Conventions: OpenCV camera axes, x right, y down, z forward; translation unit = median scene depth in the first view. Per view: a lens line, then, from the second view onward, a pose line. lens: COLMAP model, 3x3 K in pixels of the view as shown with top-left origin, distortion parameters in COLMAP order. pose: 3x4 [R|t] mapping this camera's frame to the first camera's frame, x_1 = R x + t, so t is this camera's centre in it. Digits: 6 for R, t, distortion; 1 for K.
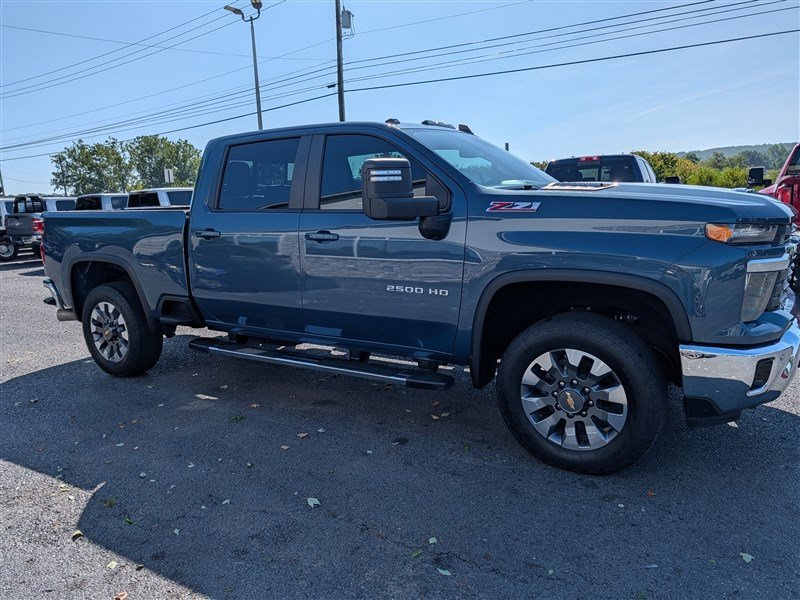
lens RADIAL K [[595.0, 0, 400.0], [0, 595.0, 300.0], [0, 0, 1]] dist [0.016567, -0.005606]
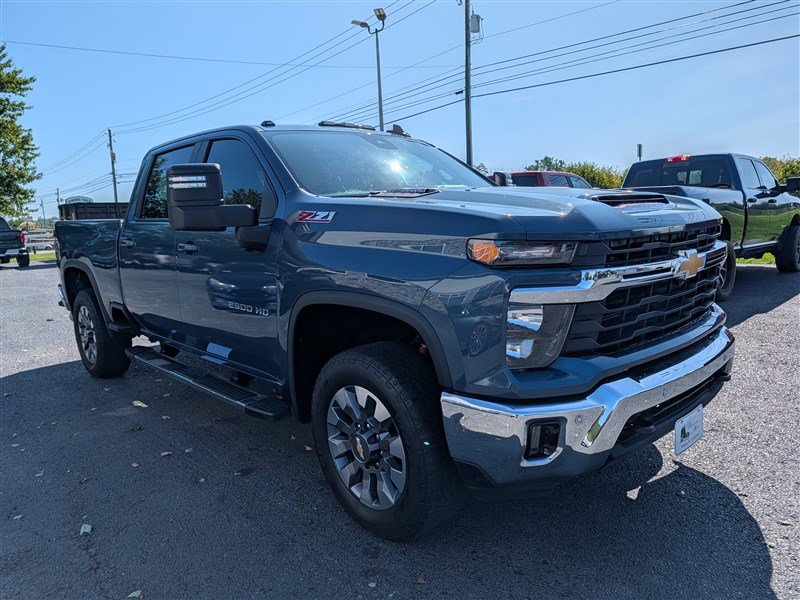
lens RADIAL K [[601.3, 0, 400.0], [0, 601.3, 300.0], [0, 0, 1]] dist [0.020042, -0.000139]
pose [[0.965261, 0.037422, -0.258594, 0.439652], [-0.041234, 0.999106, -0.009328, -0.026151], [0.258014, 0.019667, 0.965941, 0.153552]]
